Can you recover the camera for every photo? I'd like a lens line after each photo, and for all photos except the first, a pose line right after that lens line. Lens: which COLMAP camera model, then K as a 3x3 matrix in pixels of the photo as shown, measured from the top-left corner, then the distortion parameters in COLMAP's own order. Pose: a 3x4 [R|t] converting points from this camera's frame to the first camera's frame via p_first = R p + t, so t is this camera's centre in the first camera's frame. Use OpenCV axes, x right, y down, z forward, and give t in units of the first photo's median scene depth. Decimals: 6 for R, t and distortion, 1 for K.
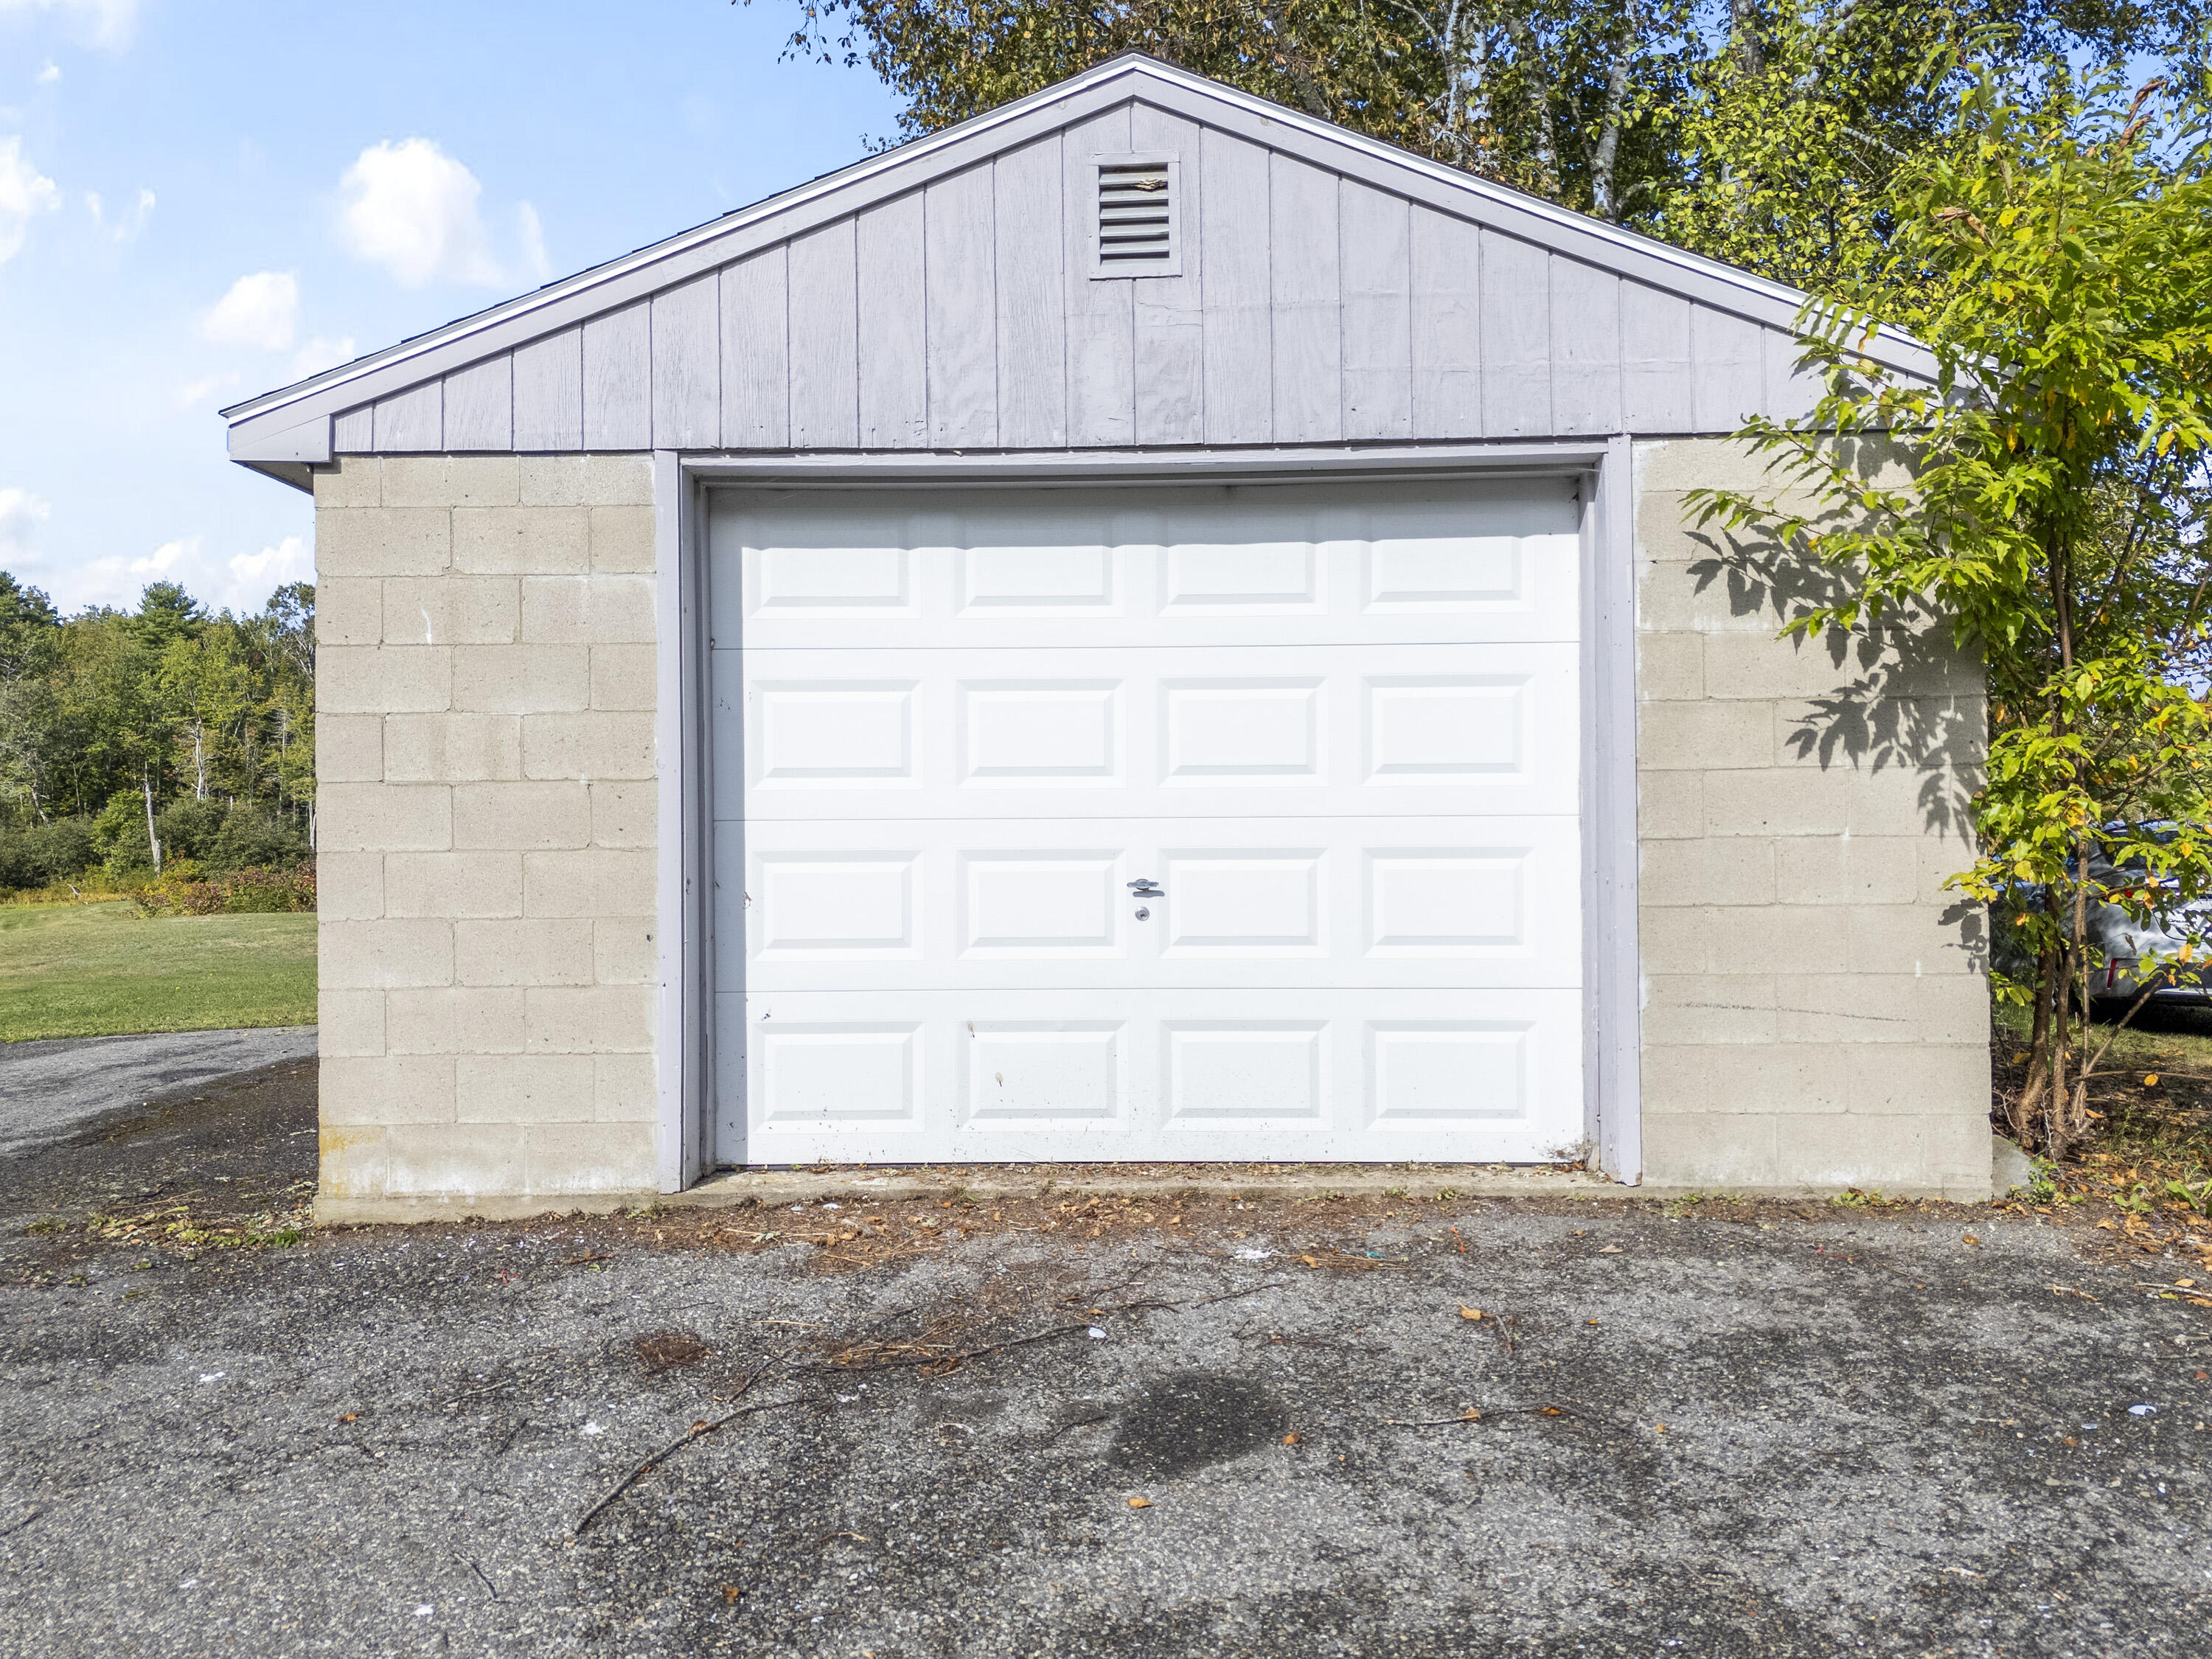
lens RADIAL K [[1634.8, 0, 1106.0], [0, 1634.8, 829.5], [0, 0, 1]] dist [0.088753, -0.079687]
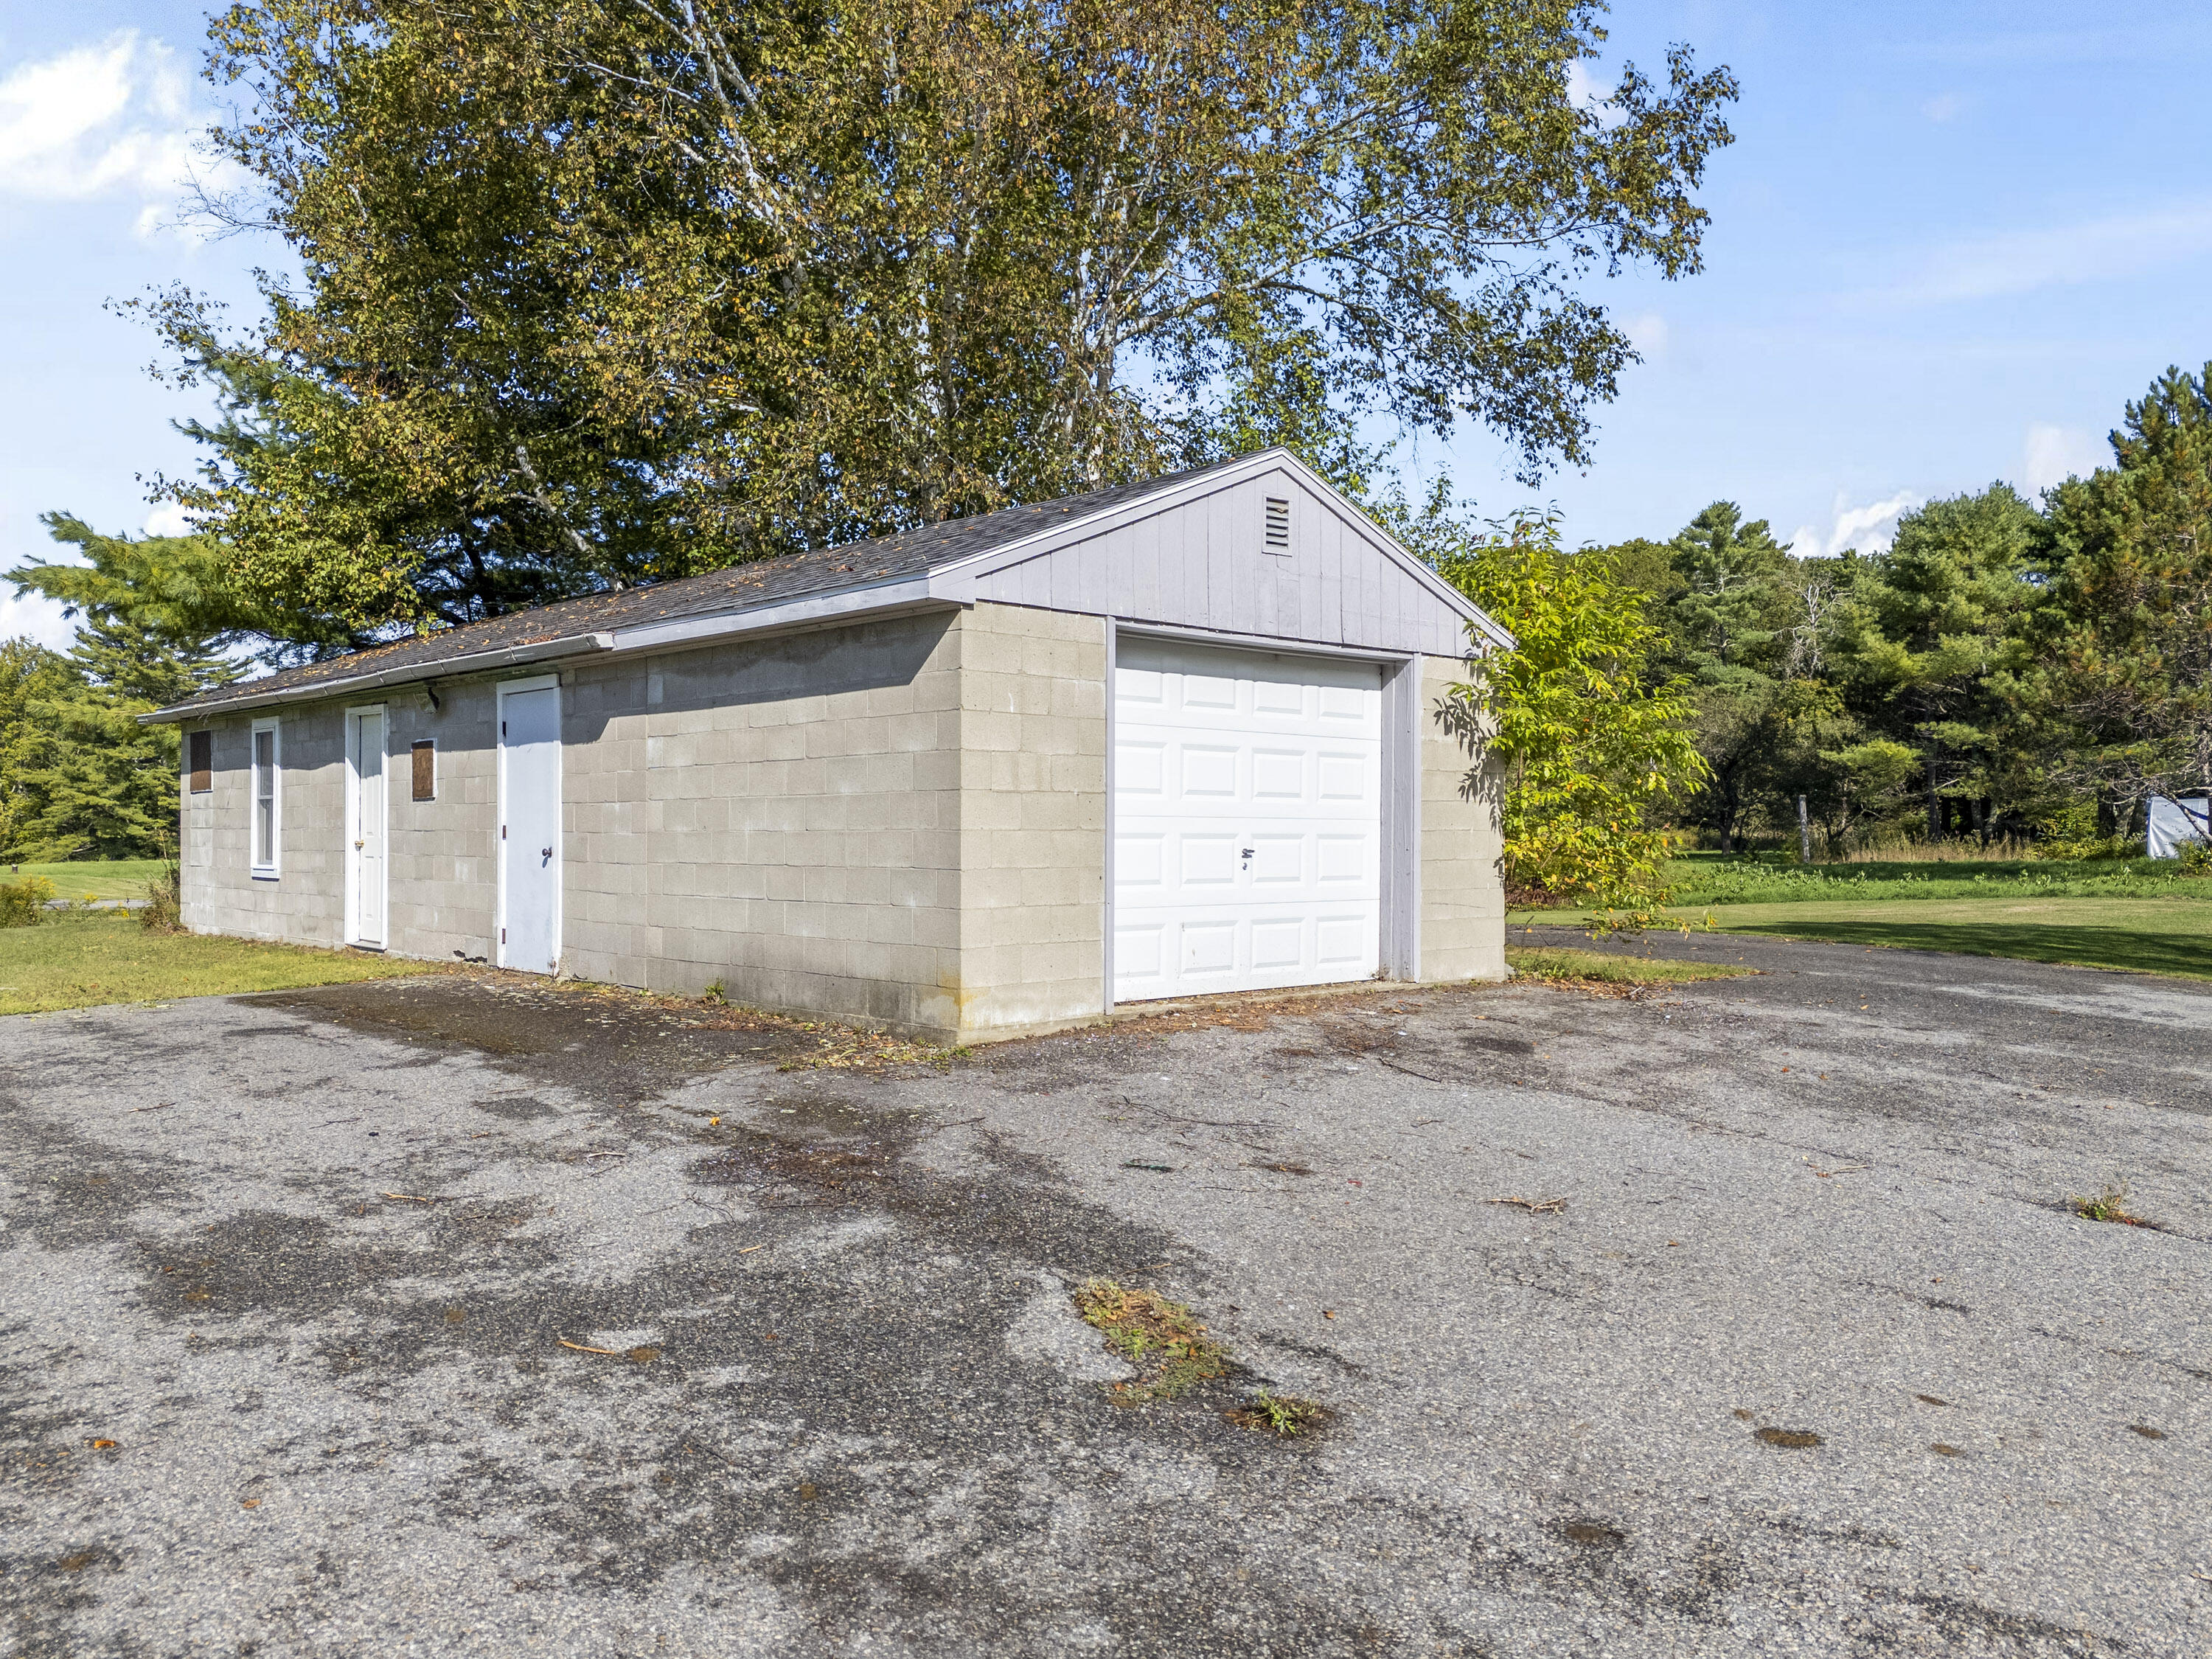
lens RADIAL K [[1634.8, 0, 1106.0], [0, 1634.8, 829.5], [0, 0, 1]] dist [0.088753, -0.079687]
pose [[0.724623, 0.012828, 0.689026, -1.535833], [-0.010325, 0.999917, -0.007757, 0.025063], [-0.689068, -0.001493, 0.724695, -0.332555]]
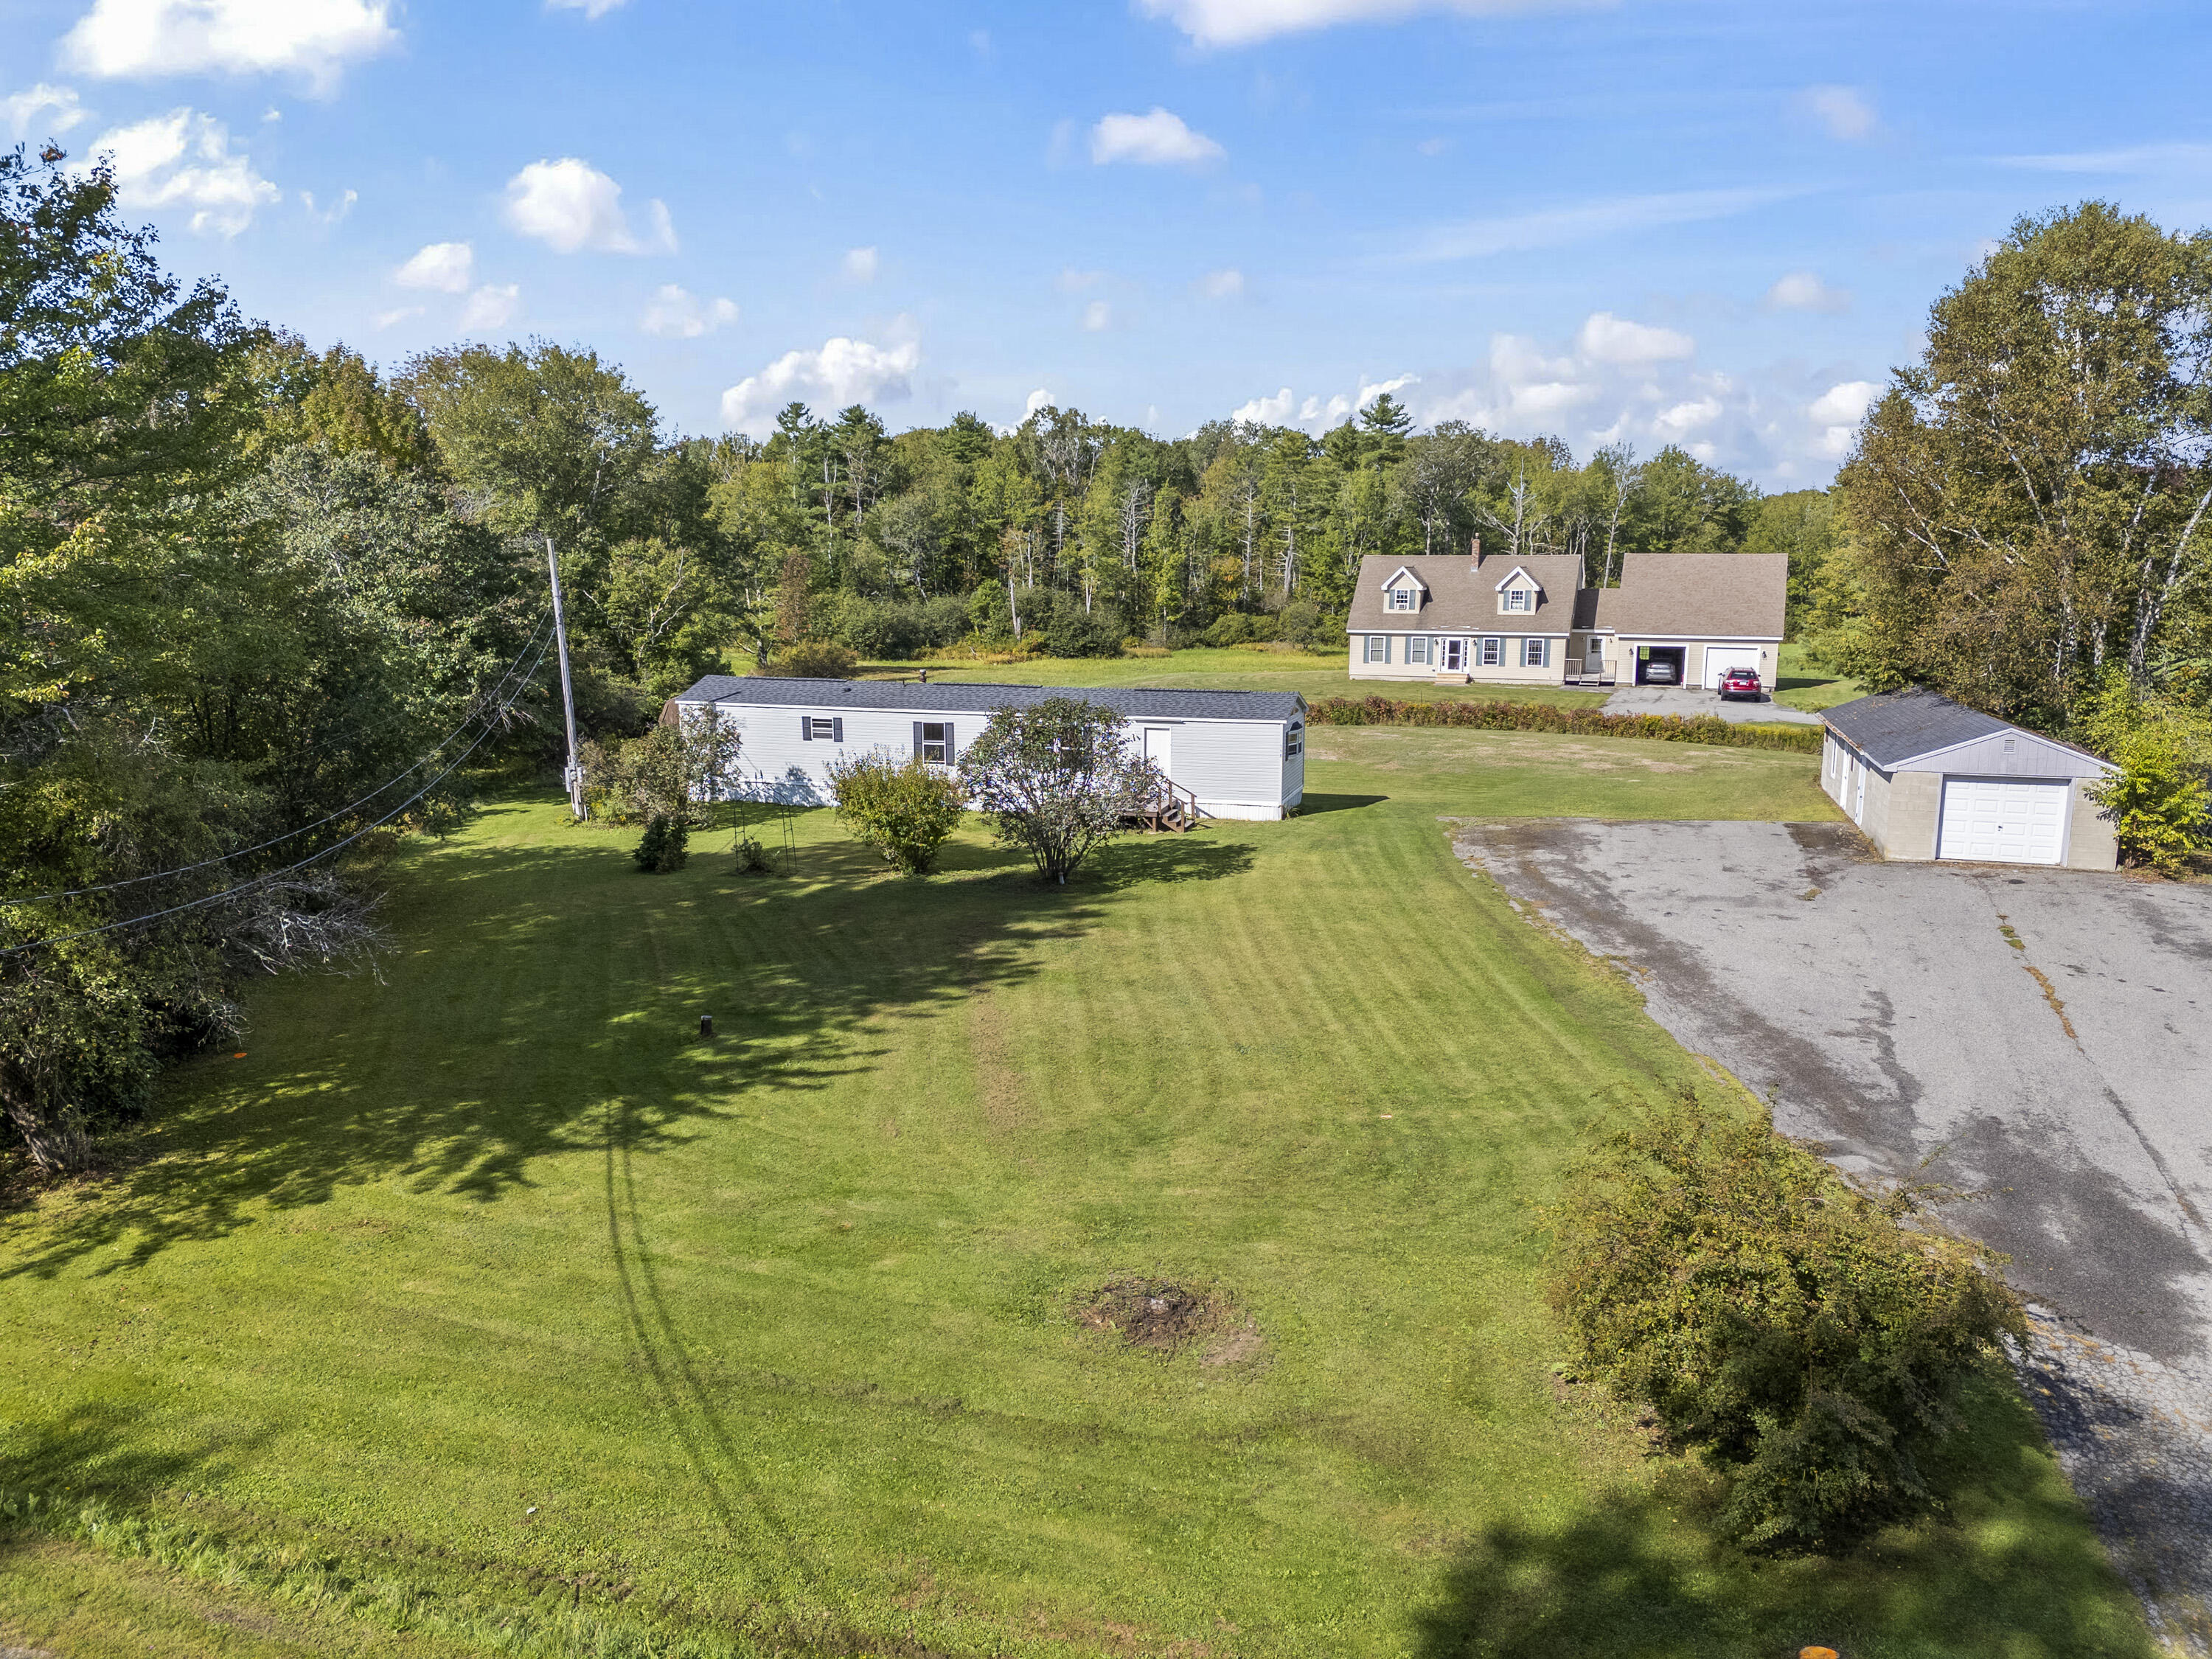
lens RADIAL K [[1634.8, 0, 1106.0], [0, 1634.8, 829.5], [0, 0, 1]] dist [0.088753, -0.079687]
pose [[0.960842, 0.061429, -0.270201, -2.035785], [-0.013939, 0.984598, 0.174276, -1.349469], [0.276745, -0.163685, 0.946900, -8.133940]]
